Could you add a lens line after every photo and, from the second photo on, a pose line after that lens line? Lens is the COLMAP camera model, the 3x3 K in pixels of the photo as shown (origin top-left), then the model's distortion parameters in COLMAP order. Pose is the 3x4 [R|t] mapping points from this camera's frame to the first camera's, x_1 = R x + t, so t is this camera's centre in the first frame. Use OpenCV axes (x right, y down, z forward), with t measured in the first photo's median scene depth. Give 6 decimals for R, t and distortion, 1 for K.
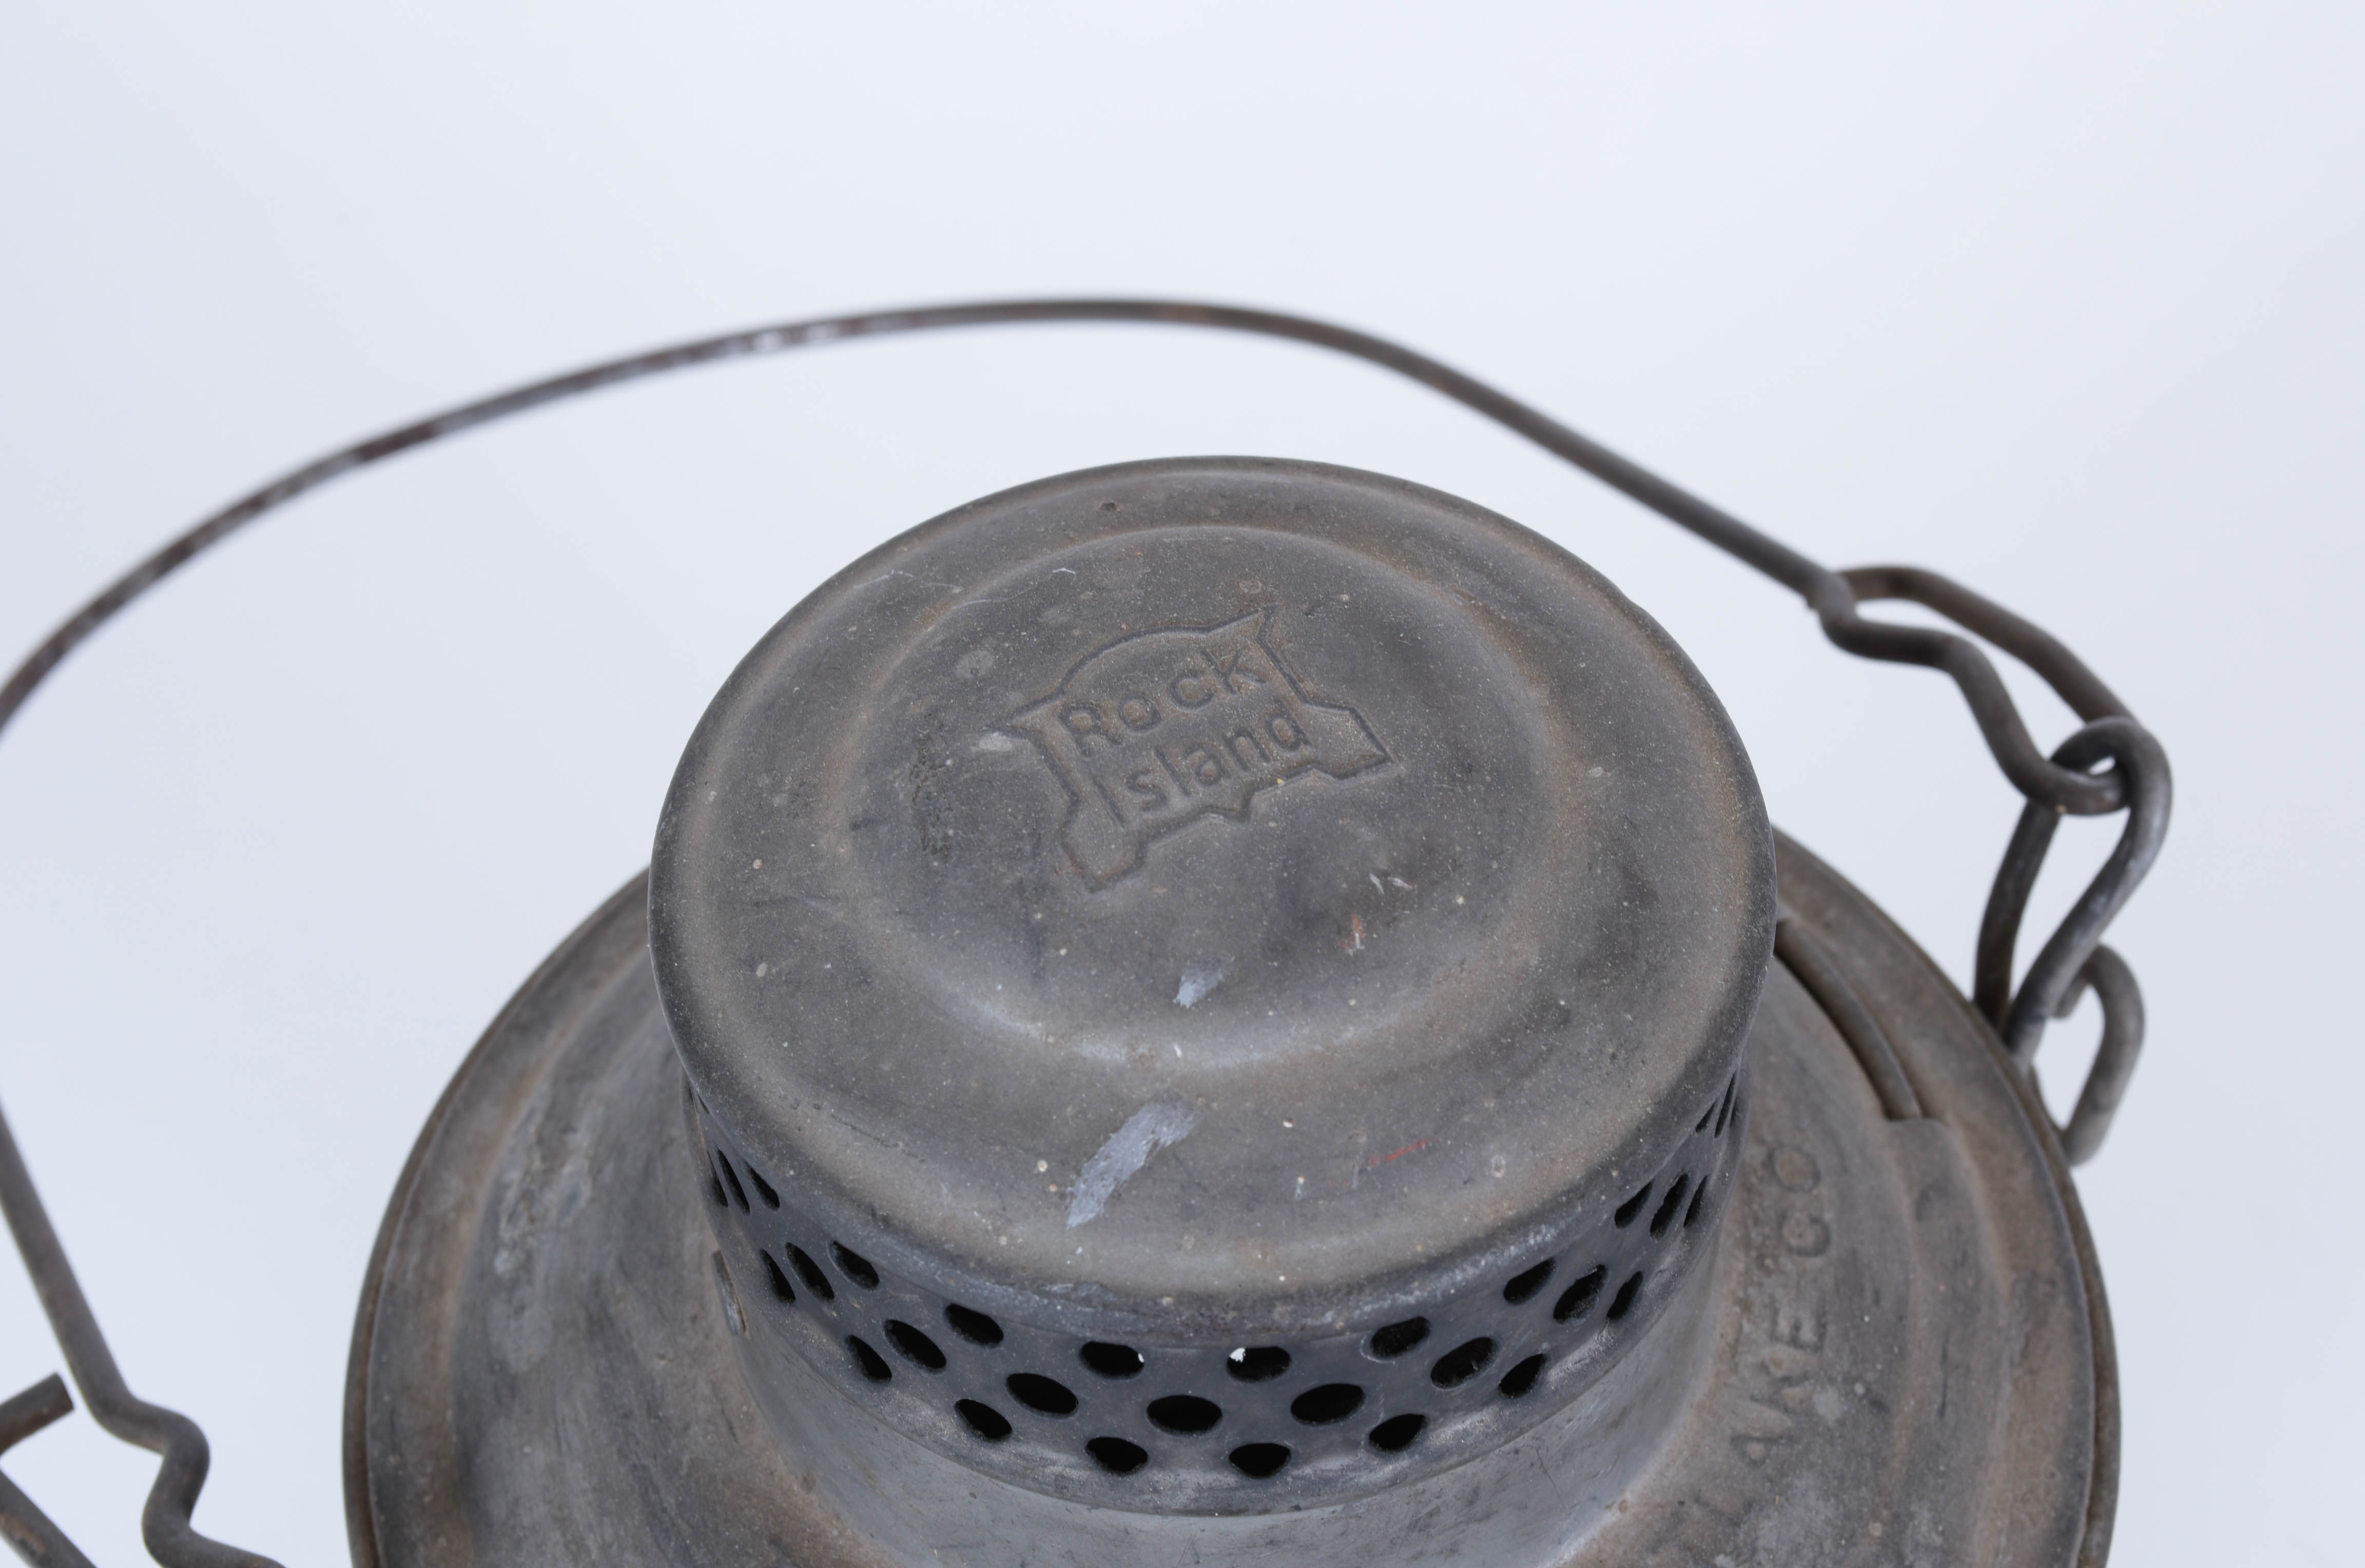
lens RADIAL K [[3982.7, 0, 1182.5], [0, 3982.7, 784.0], [0, 0, 1]] dist [-0.048498, -0.030365]
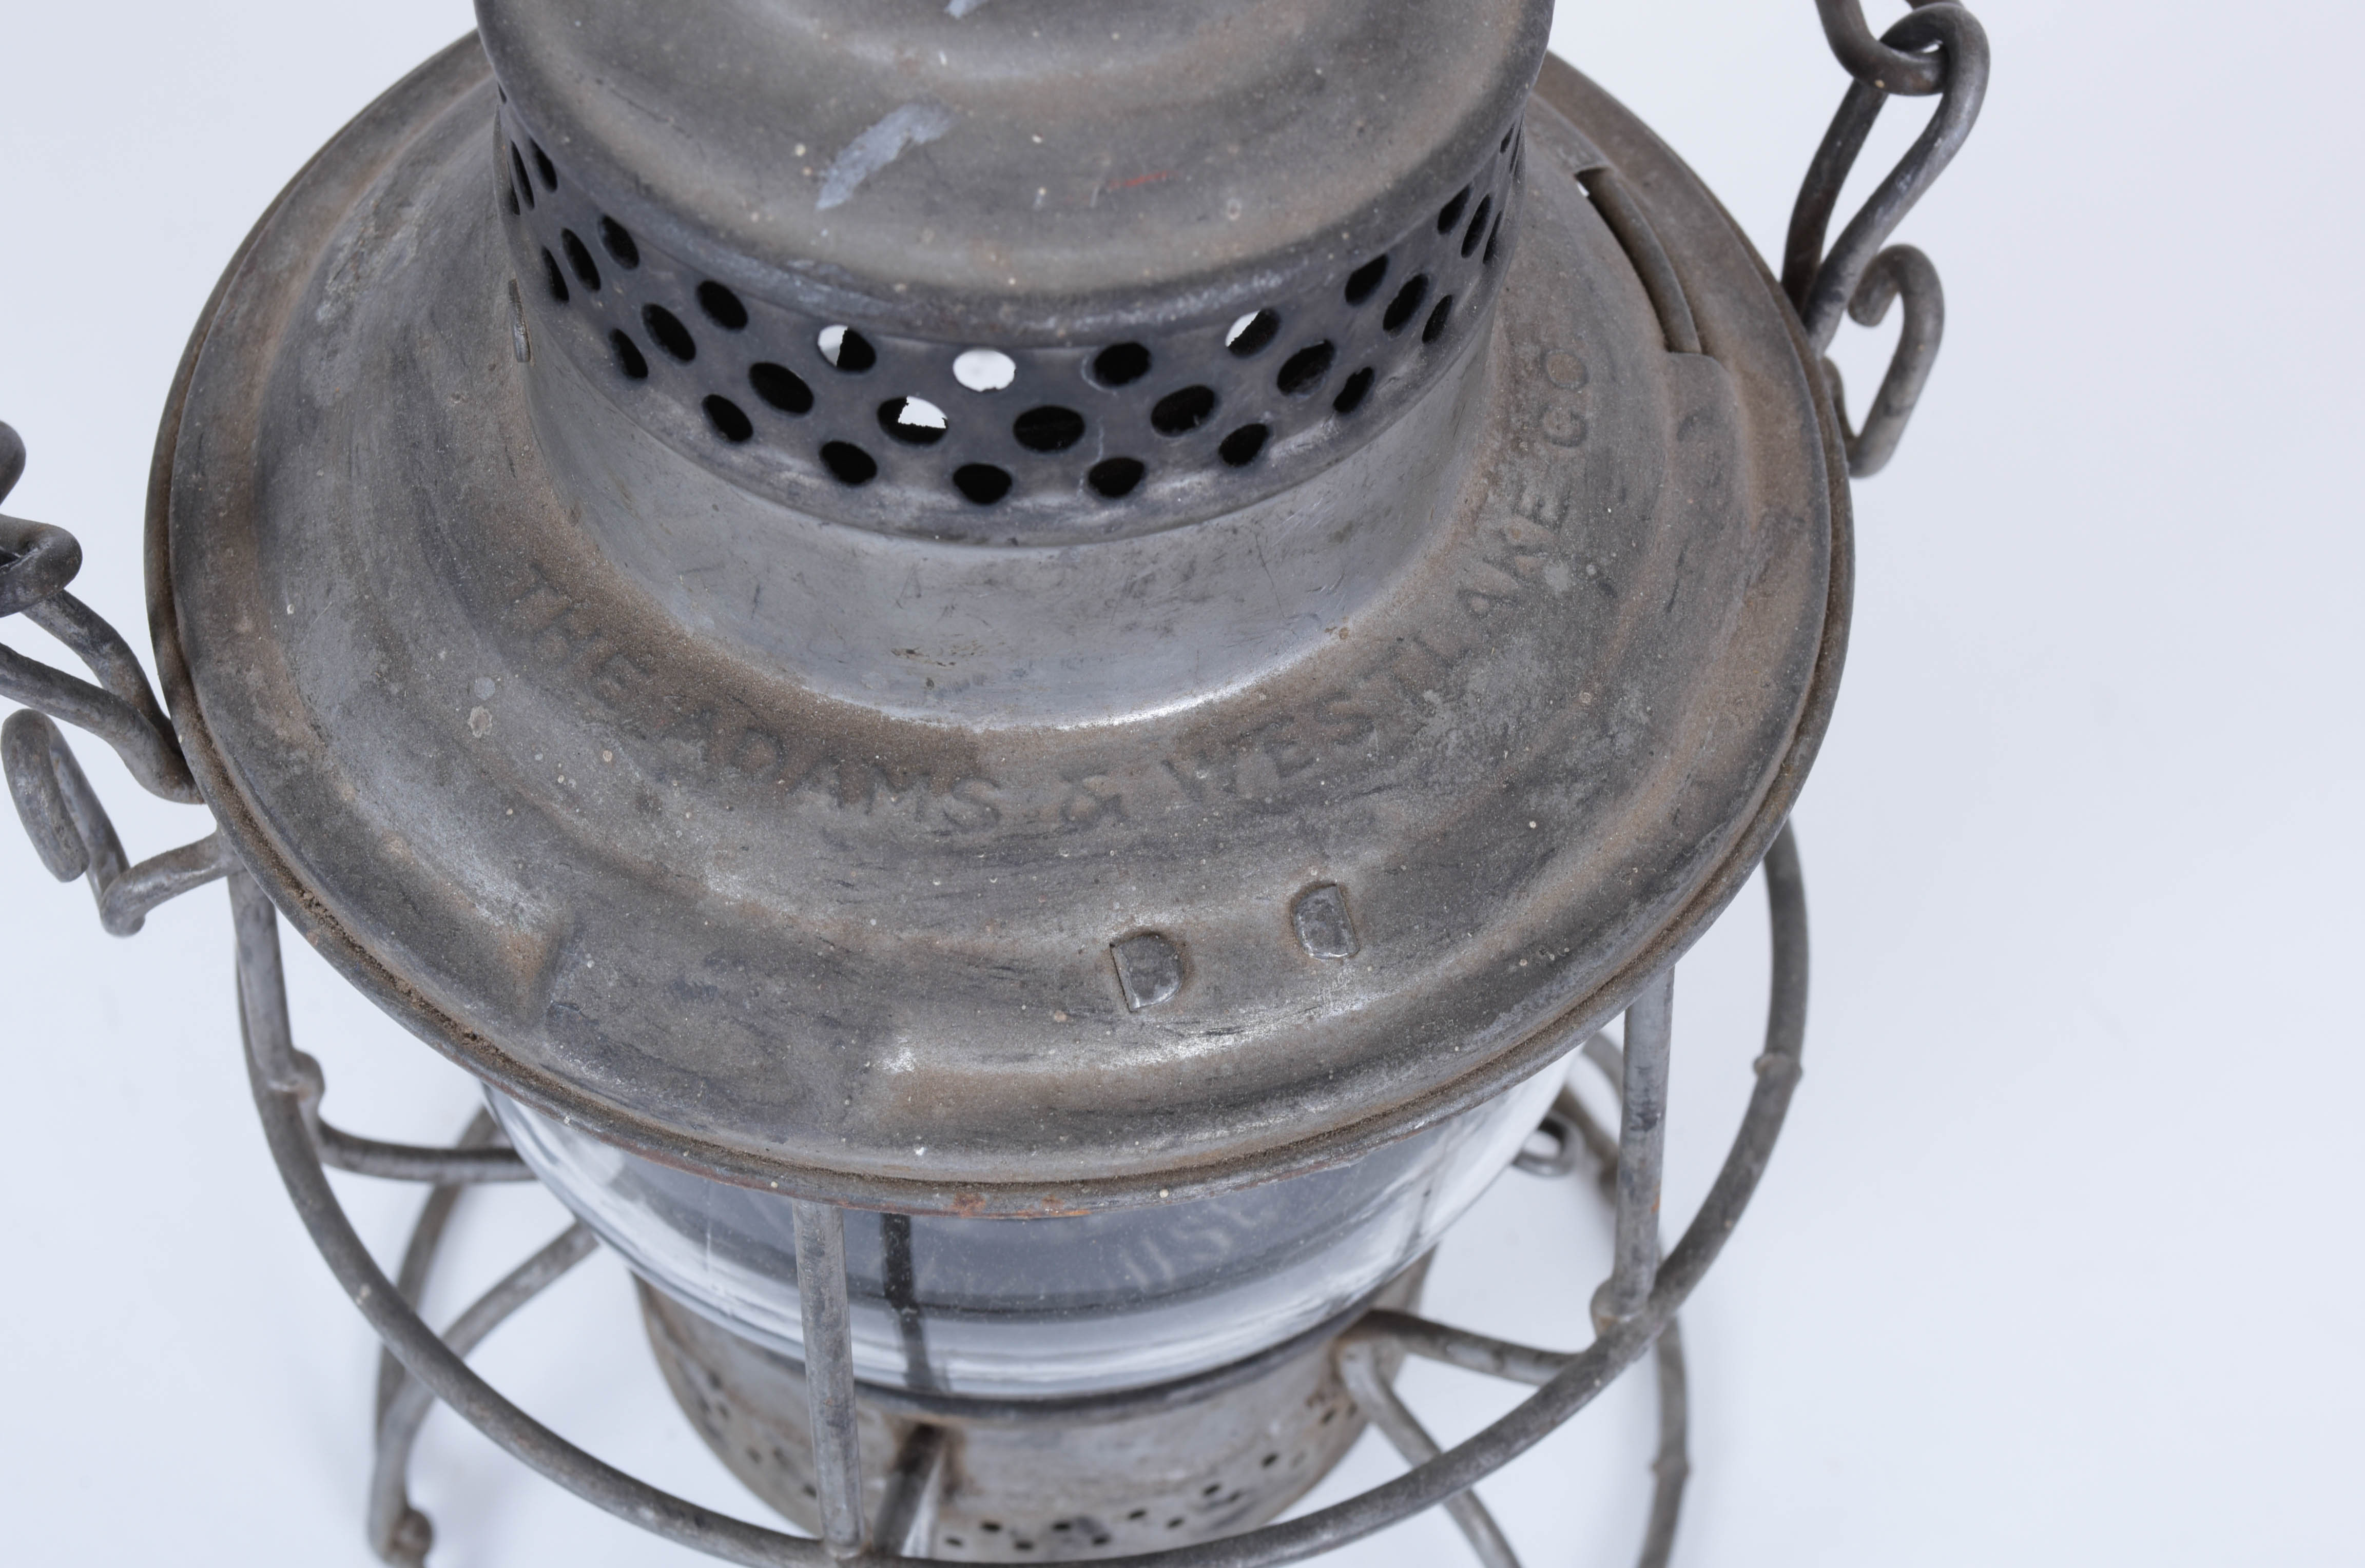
lens RADIAL K [[3982.7, 0, 1182.5], [0, 3982.7, 784.0], [0, 0, 1]] dist [-0.048498, -0.030365]
pose [[0.991864, 0.127268, -0.002844, 0.080738], [-0.126624, 0.988655, 0.080790, 0.148849], [0.013094, -0.079773, 0.996727, -0.049439]]
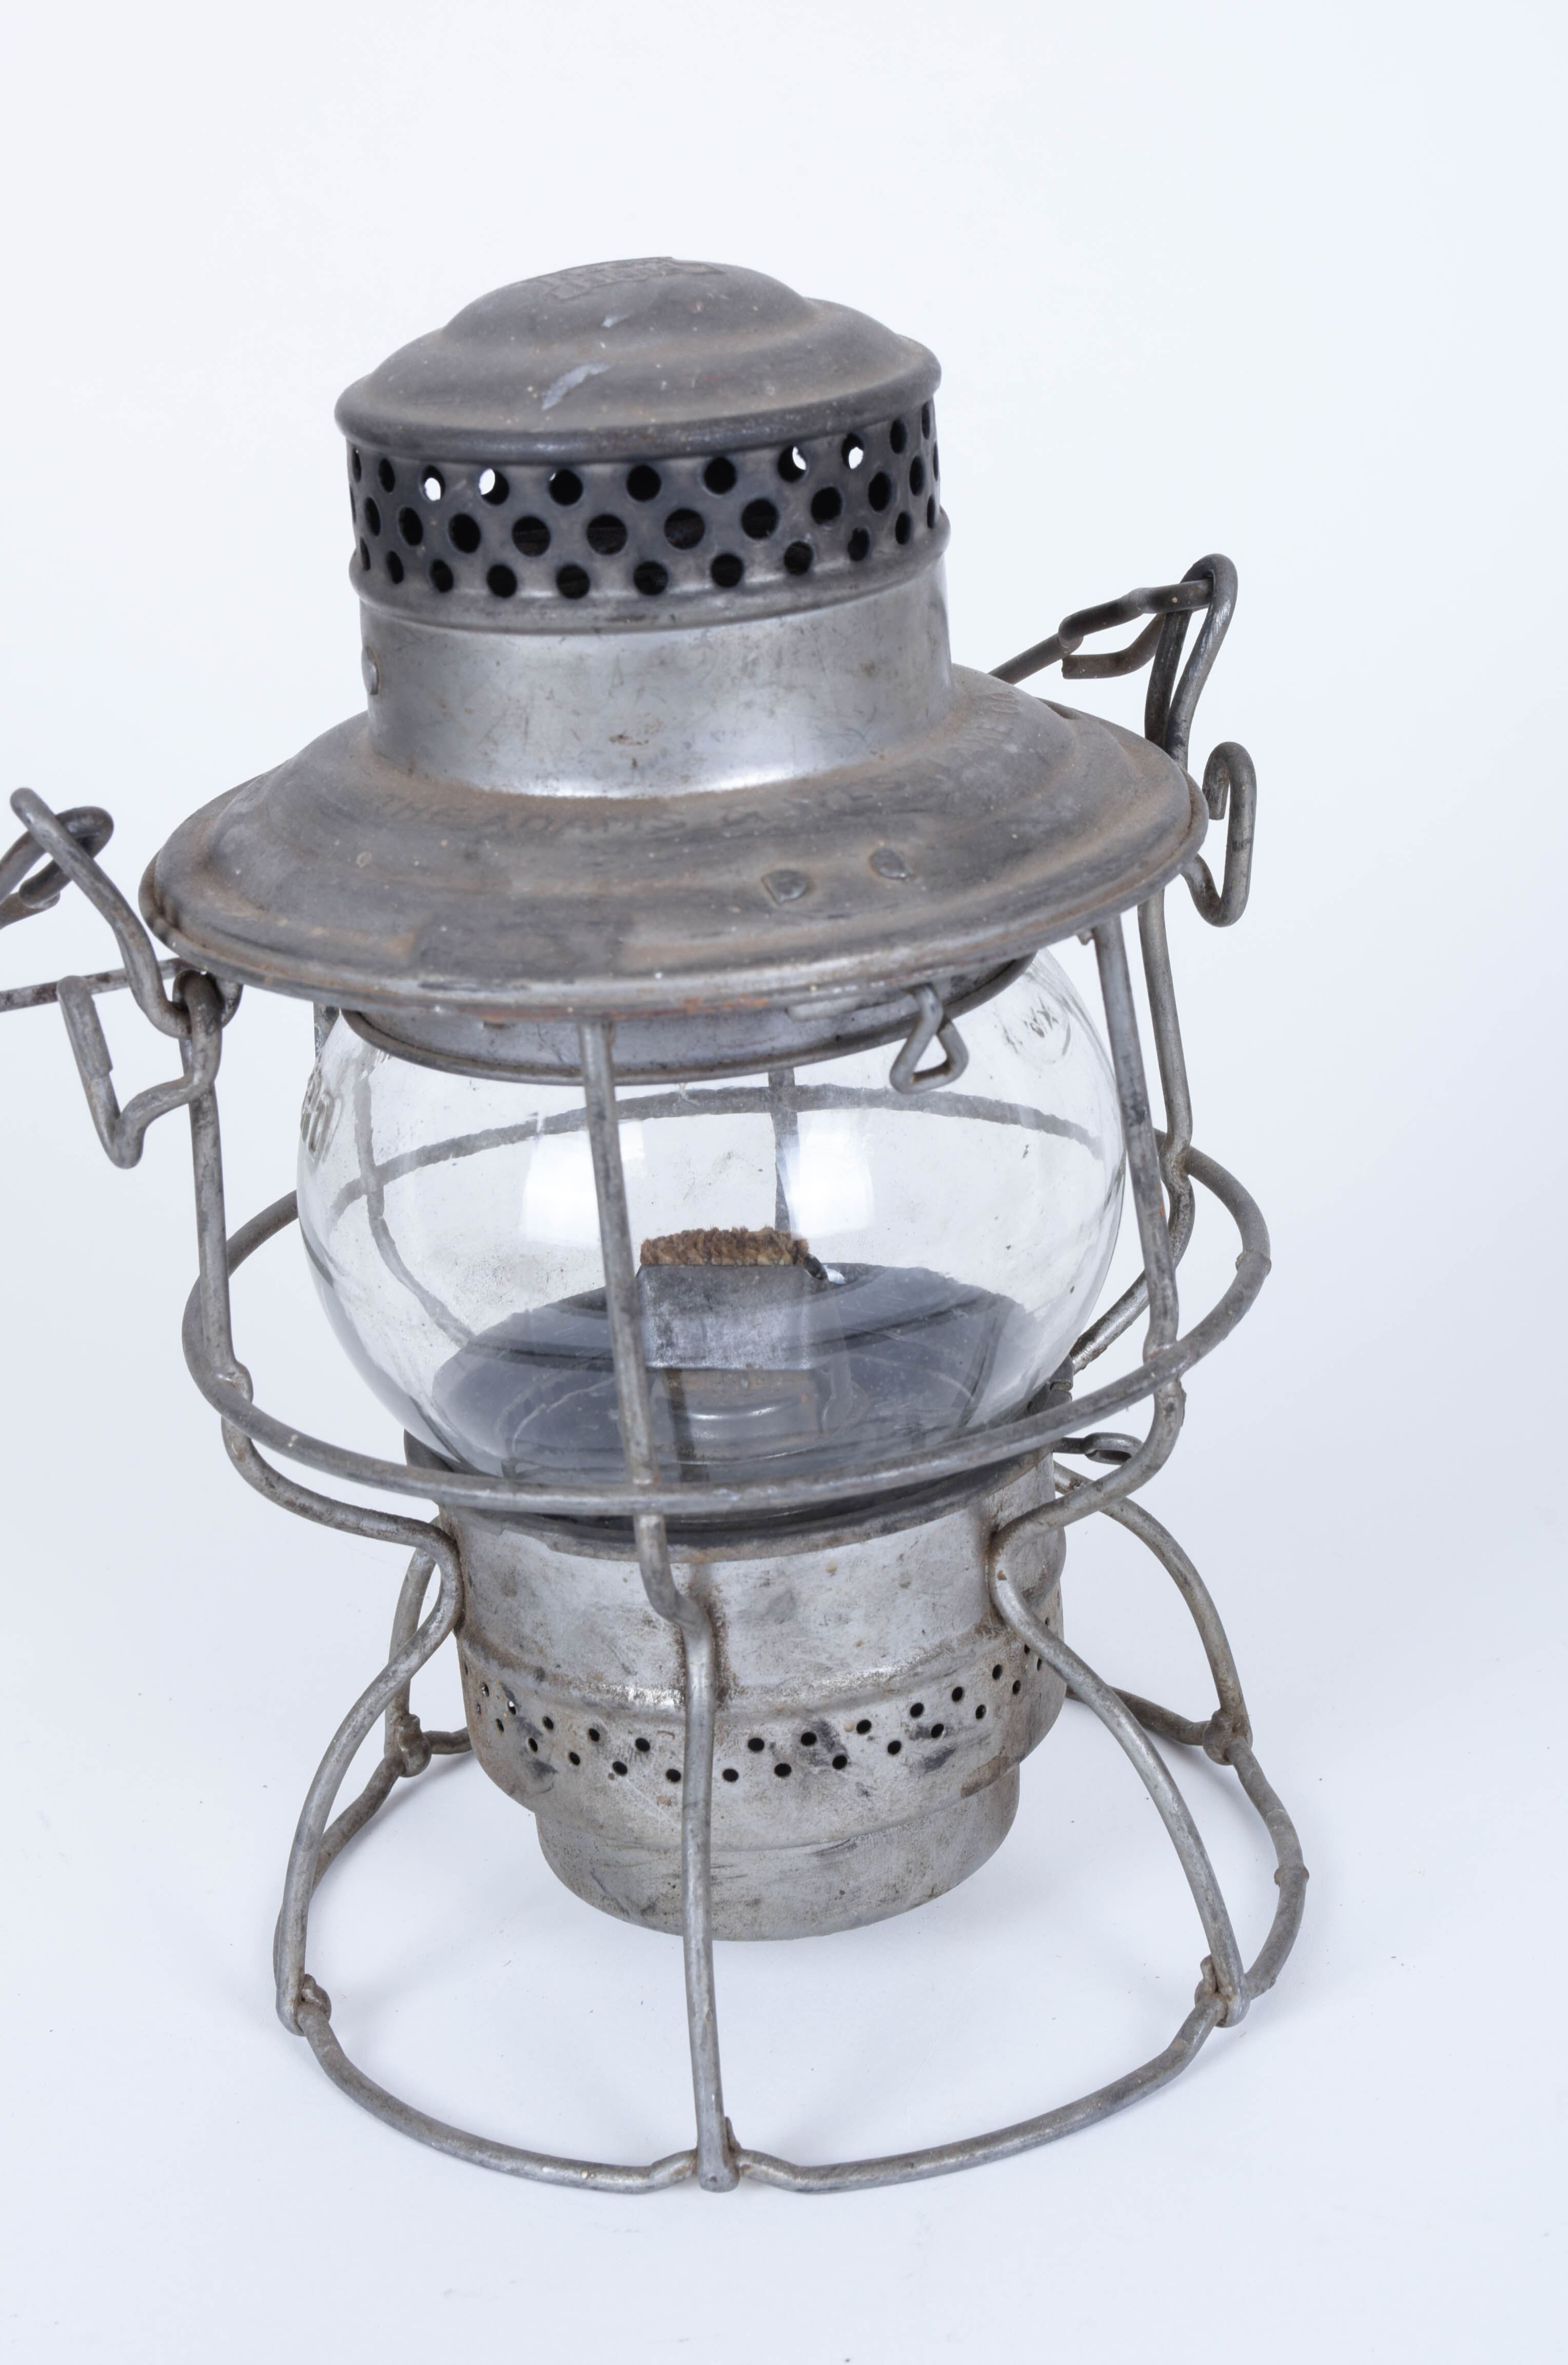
lens RADIAL K [[3982.7, 0, 784.0], [0, 3982.7, 1182.5], [0, 0, 1]] dist [-0.048498, -0.030365]
pose [[0.998806, -0.023598, -0.042781, 0.144684], [0.001283, 0.887997, -0.459847, 1.193074], [0.048841, 0.459243, 0.886967, -0.464978]]
